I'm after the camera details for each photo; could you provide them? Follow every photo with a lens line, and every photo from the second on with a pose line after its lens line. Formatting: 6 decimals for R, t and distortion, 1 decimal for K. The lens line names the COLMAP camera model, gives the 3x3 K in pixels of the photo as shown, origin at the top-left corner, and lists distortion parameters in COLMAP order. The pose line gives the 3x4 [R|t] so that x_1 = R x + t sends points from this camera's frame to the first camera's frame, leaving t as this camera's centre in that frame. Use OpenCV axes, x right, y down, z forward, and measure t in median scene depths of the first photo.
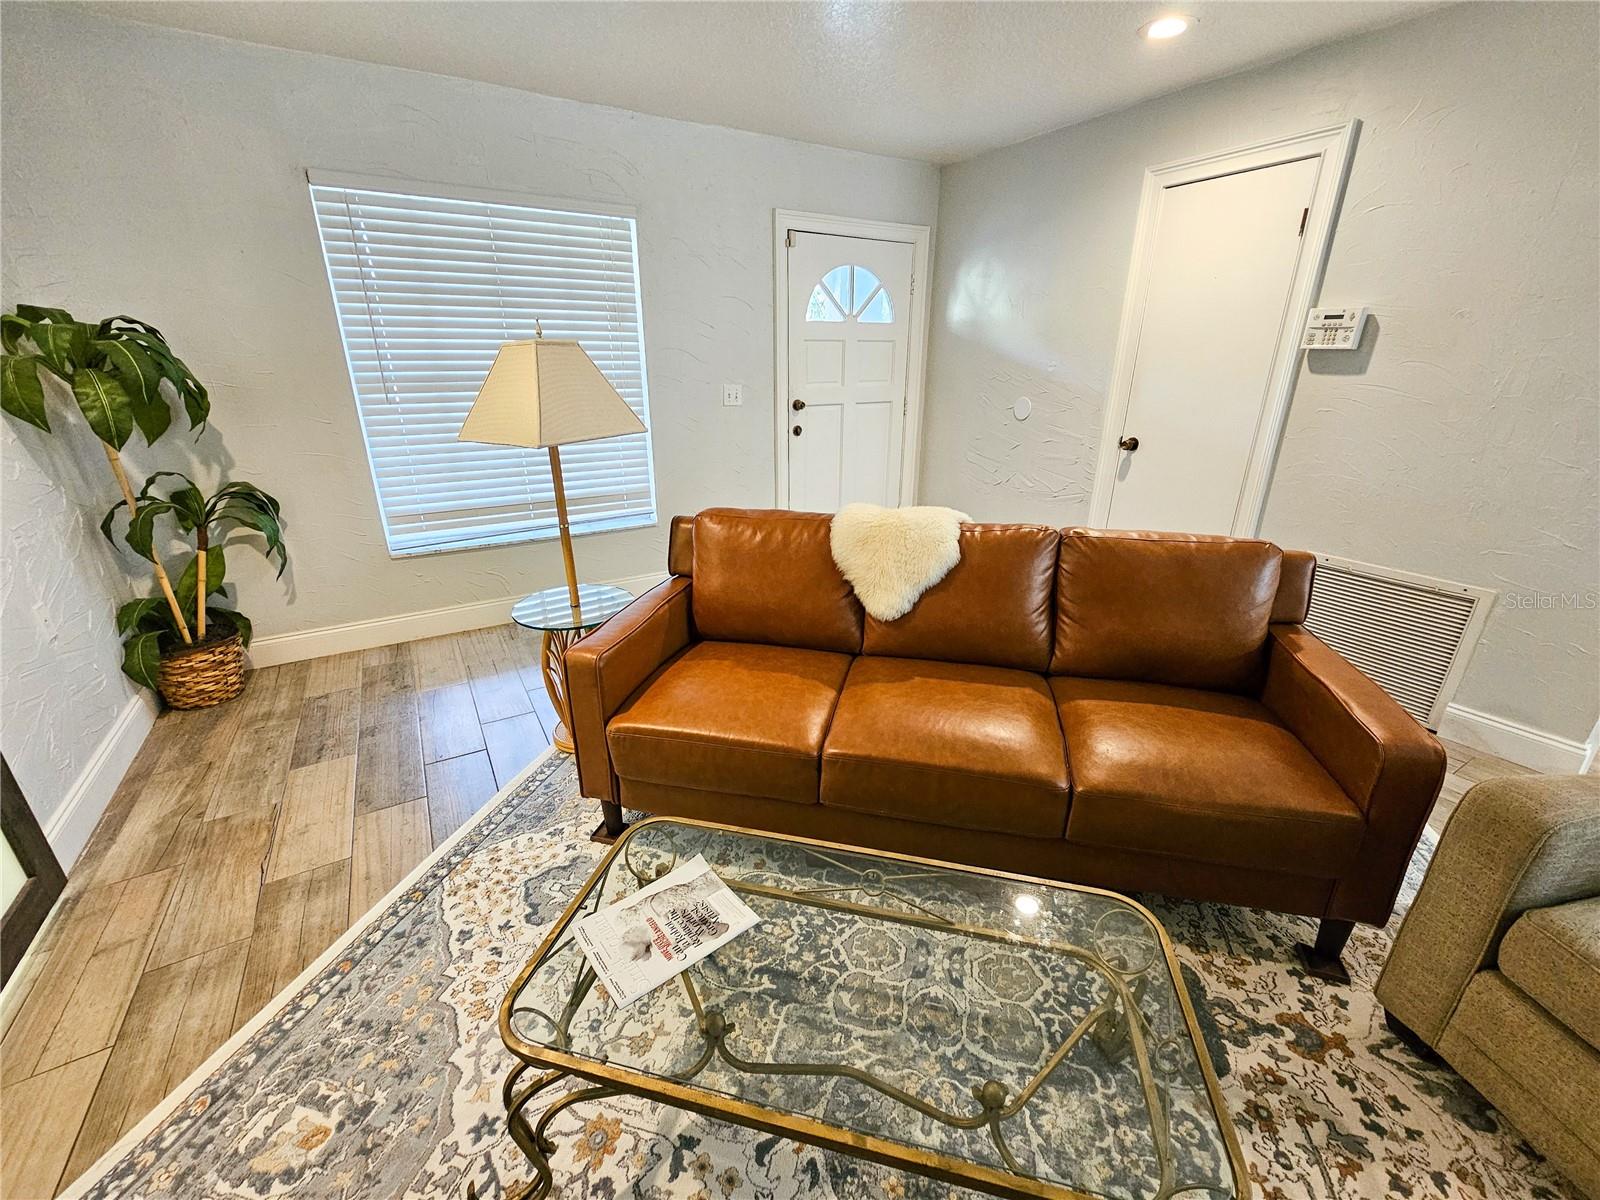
lens RADIAL K [[656.5, 0, 796.4], [0, 656.5, 610.1], [0, 0, 1]] dist [-0.001935, -0.000252]
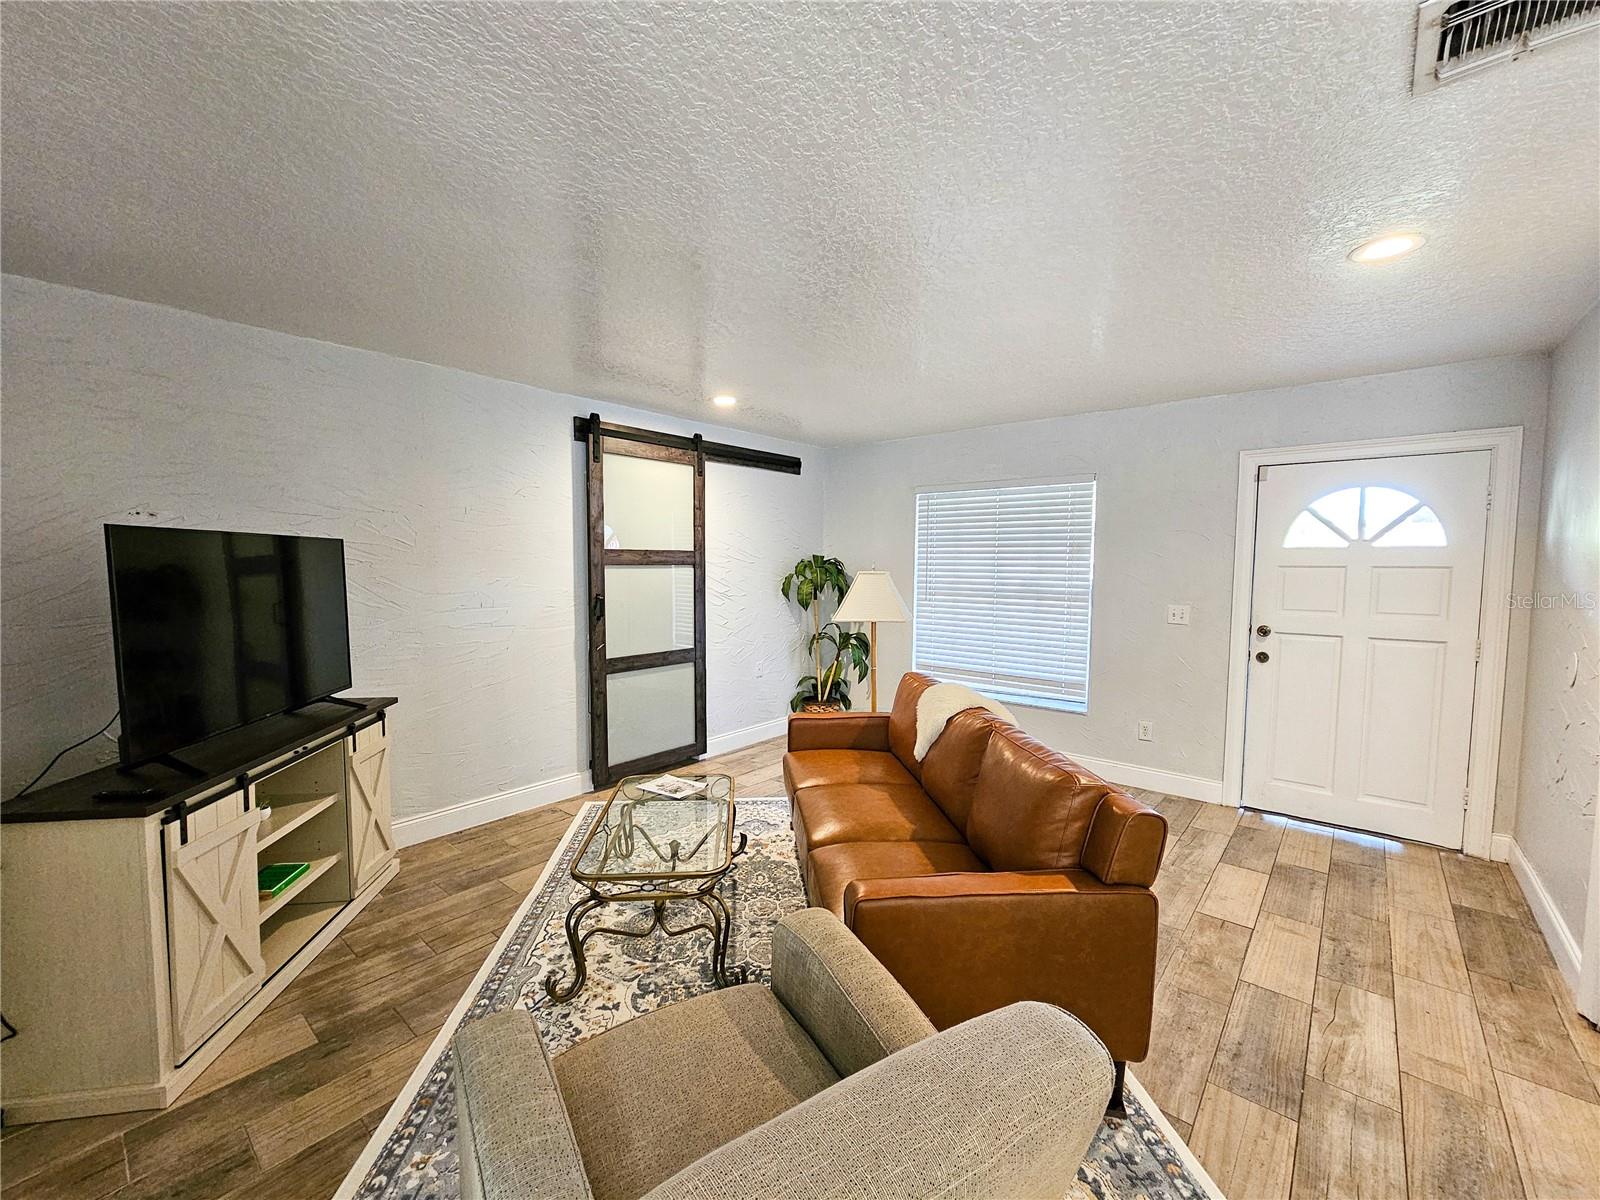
lens RADIAL K [[656.5, 0, 791.6], [0, 656.5, 597.8], [0, 0, 1]] dist [-0.001935, -0.000252]
pose [[0.317852, 0.051999, -0.946713, 0.911045], [-0.349032, 0.934795, -0.065840, -0.080951], [0.881559, 0.351361, 0.315276, 0.128649]]
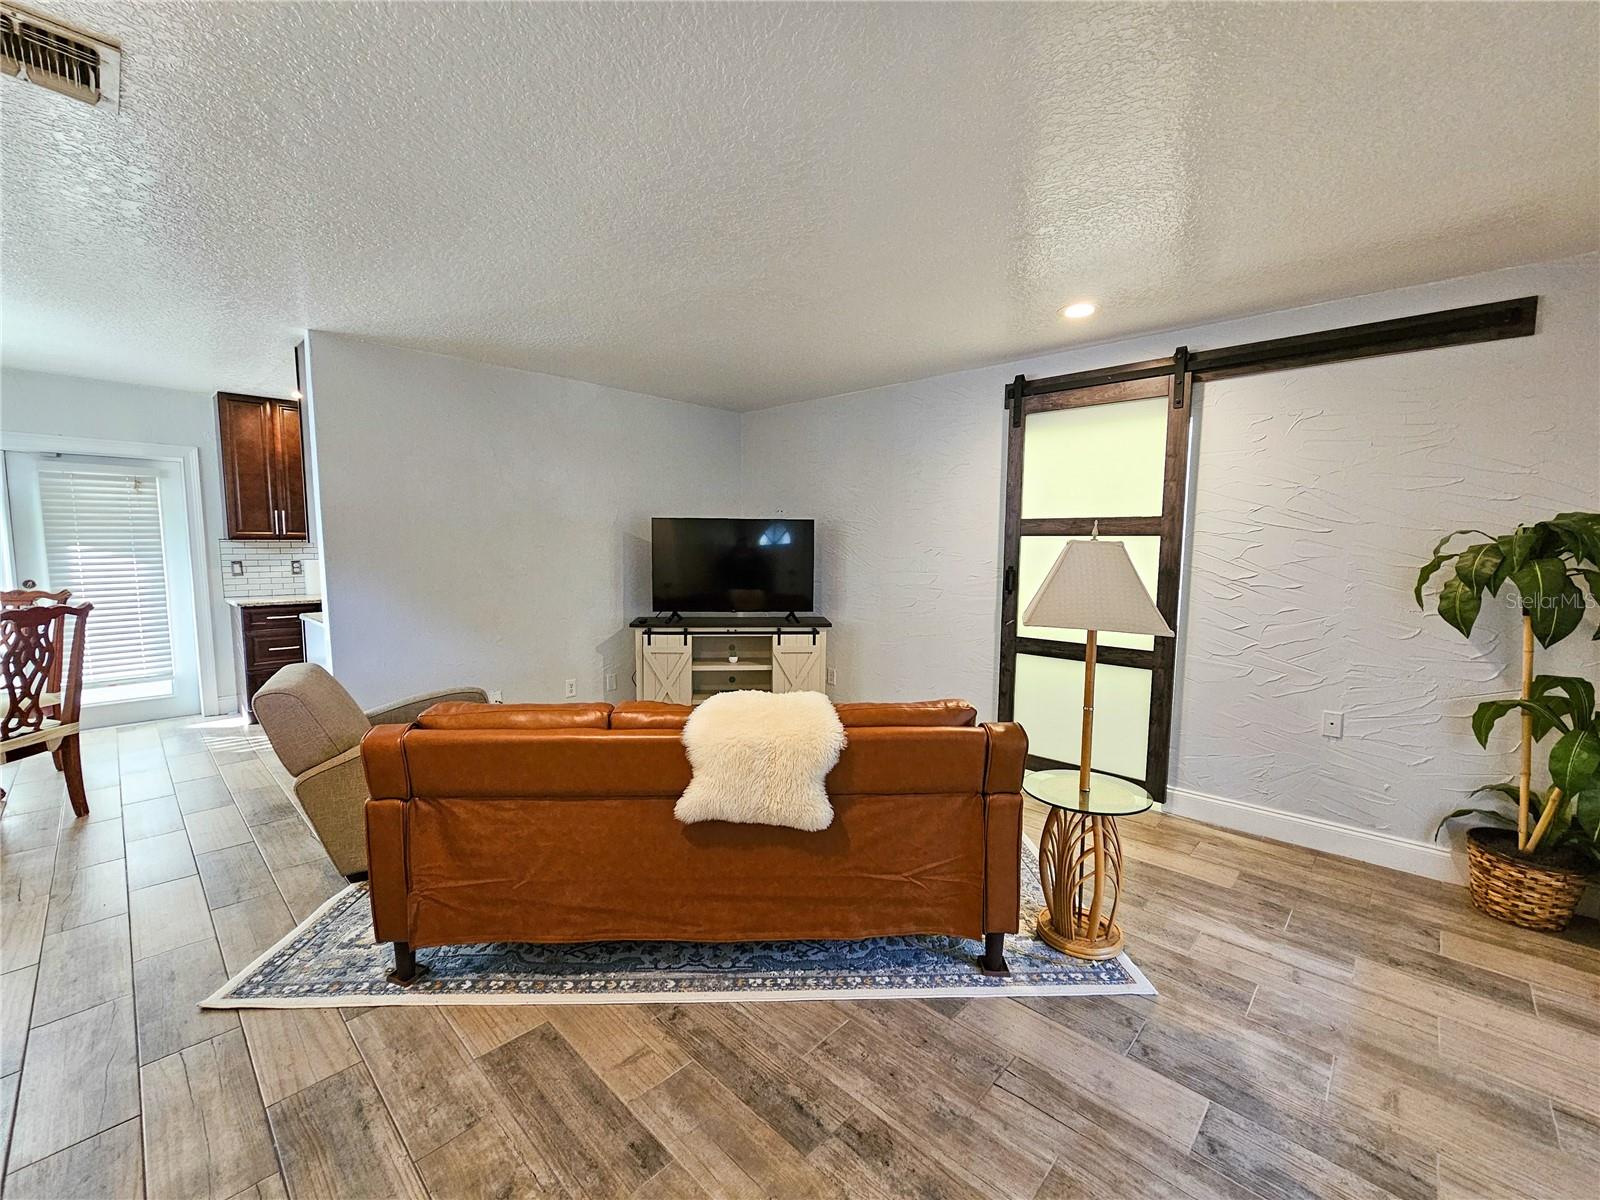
lens RADIAL K [[656.5, 0, 798.7], [0, 656.5, 604.1], [0, 0, 1]] dist [-0.001935, -0.000252]
pose [[-0.960852, 0.017361, -0.276518, 0.262914], [-0.109736, 0.892570, 0.437353, -0.491192], [0.254405, 0.450575, -0.855722, 1.232219]]
